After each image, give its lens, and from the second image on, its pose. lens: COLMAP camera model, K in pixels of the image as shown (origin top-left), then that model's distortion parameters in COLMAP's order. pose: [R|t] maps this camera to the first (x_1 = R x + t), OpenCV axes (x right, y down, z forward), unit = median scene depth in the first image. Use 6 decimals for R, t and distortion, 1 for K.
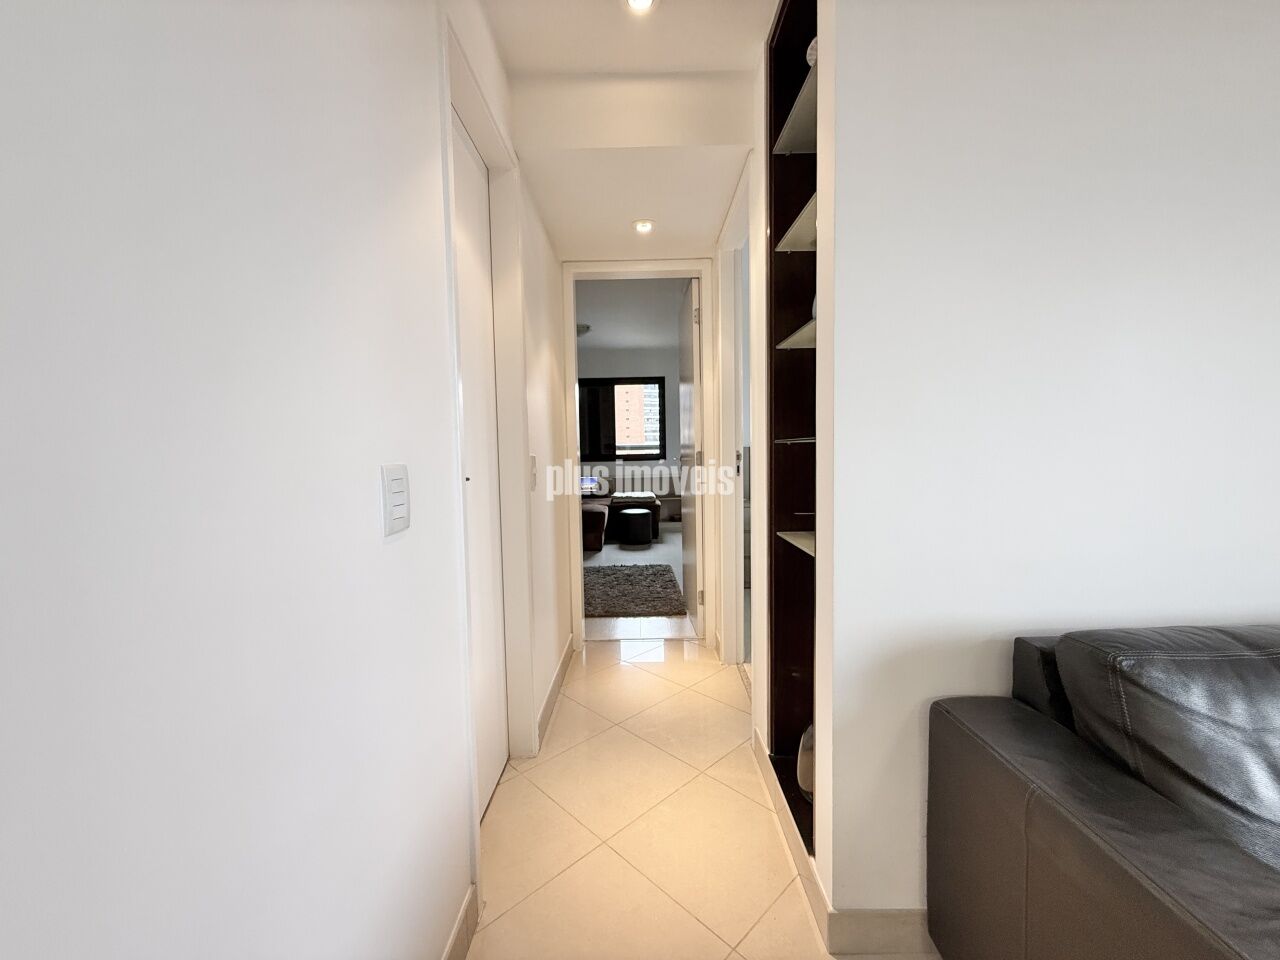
lens RADIAL K [[508.5, 0, 643.6], [0, 508.5, 480.9], [0, 0, 1]] dist [-0.001989, -0.000116]
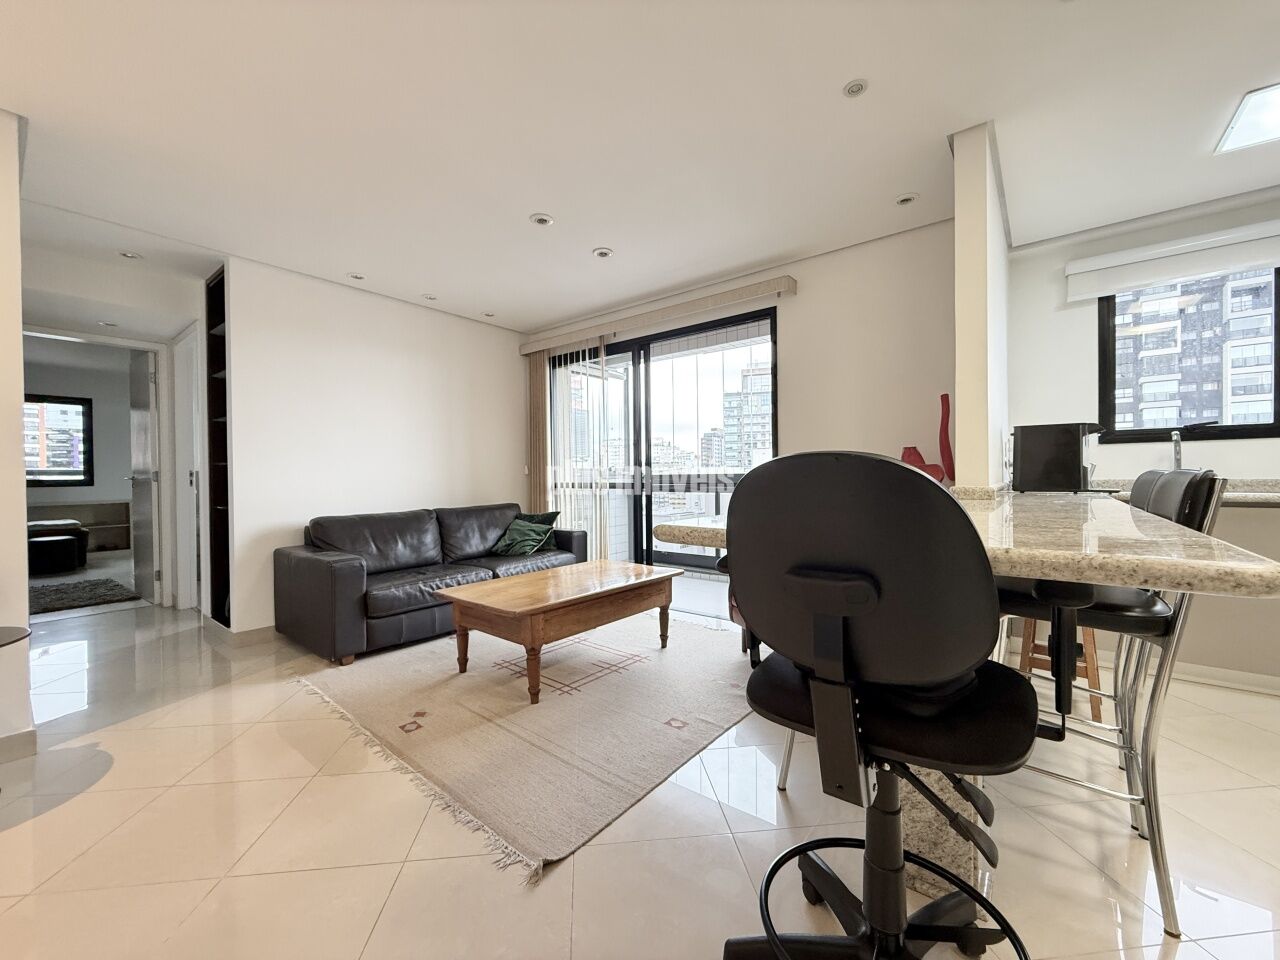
lens RADIAL K [[508.5, 0, 644.0], [0, 508.5, 478.0], [0, 0, 1]] dist [-0.001989, -0.000116]
pose [[0.617938, 0.004020, 0.786216, -0.081248], [0.049308, 0.997820, -0.043856, 0.044077], [-0.784679, 0.065867, 0.616393, -0.471426]]
